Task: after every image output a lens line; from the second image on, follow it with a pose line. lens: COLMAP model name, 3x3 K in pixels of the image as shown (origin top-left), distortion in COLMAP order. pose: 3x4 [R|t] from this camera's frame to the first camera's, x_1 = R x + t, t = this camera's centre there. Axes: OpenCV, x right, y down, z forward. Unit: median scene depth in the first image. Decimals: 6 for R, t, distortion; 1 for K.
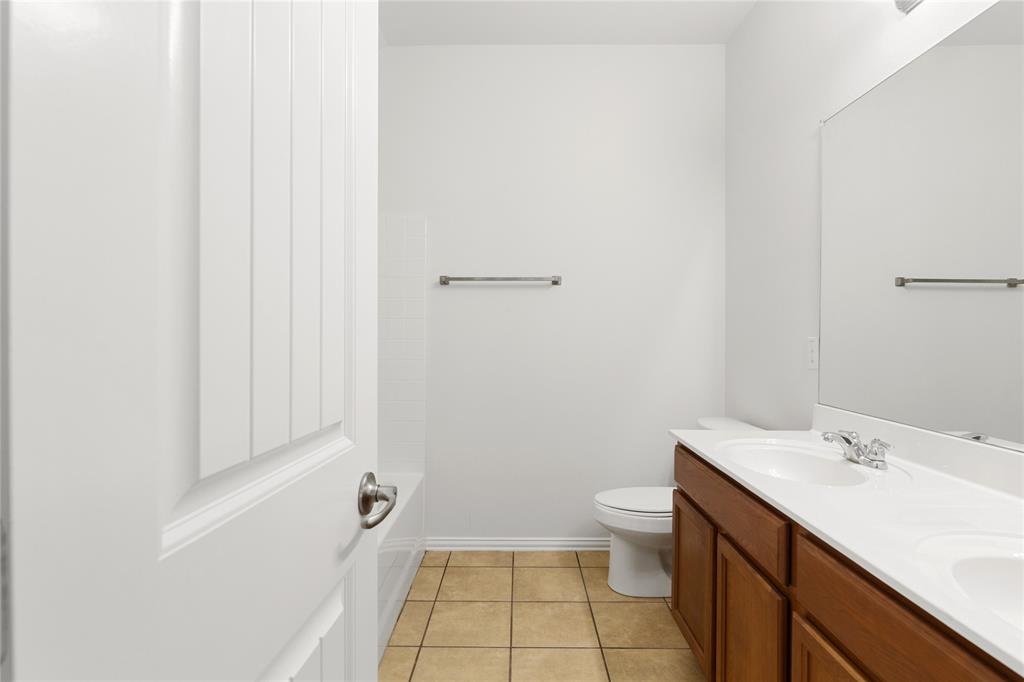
lens RADIAL K [[516.5, 0, 515.9], [0, 516.5, 302.8], [0, 0, 1]] dist [0.000059, -0.000499]
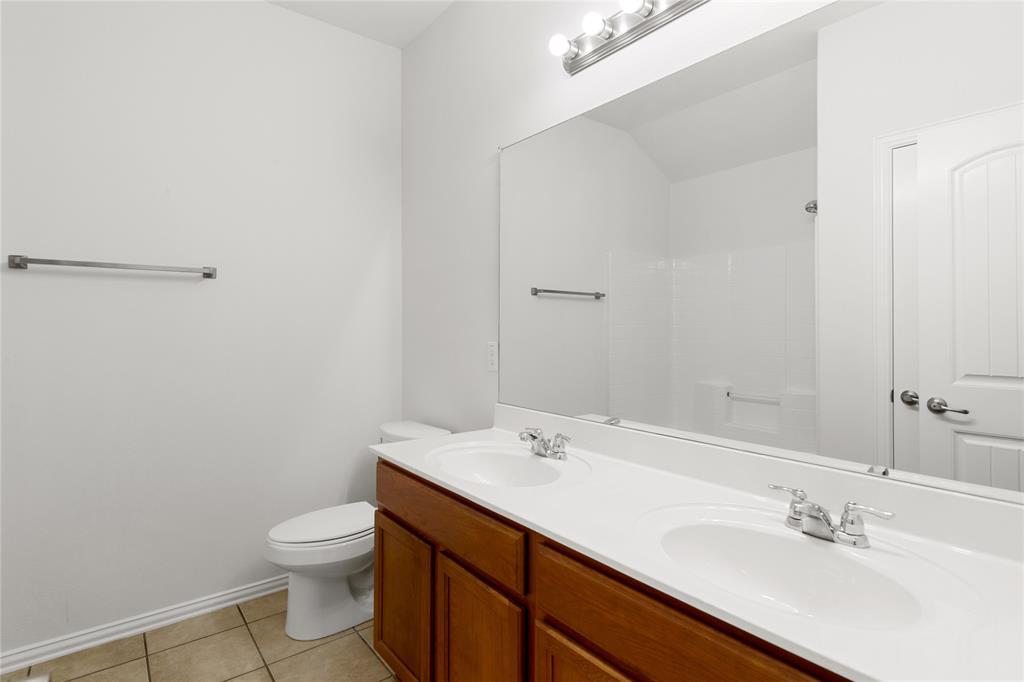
lens RADIAL K [[516.5, 0, 515.9], [0, 516.5, 302.8], [0, 0, 1]] dist [0.000059, -0.000499]
pose [[0.781158, 0.026262, 0.623781, -0.103997], [-0.033955, 0.999423, 0.000444, -0.026561], [-0.623410, -0.021527, 0.781599, 0.145102]]
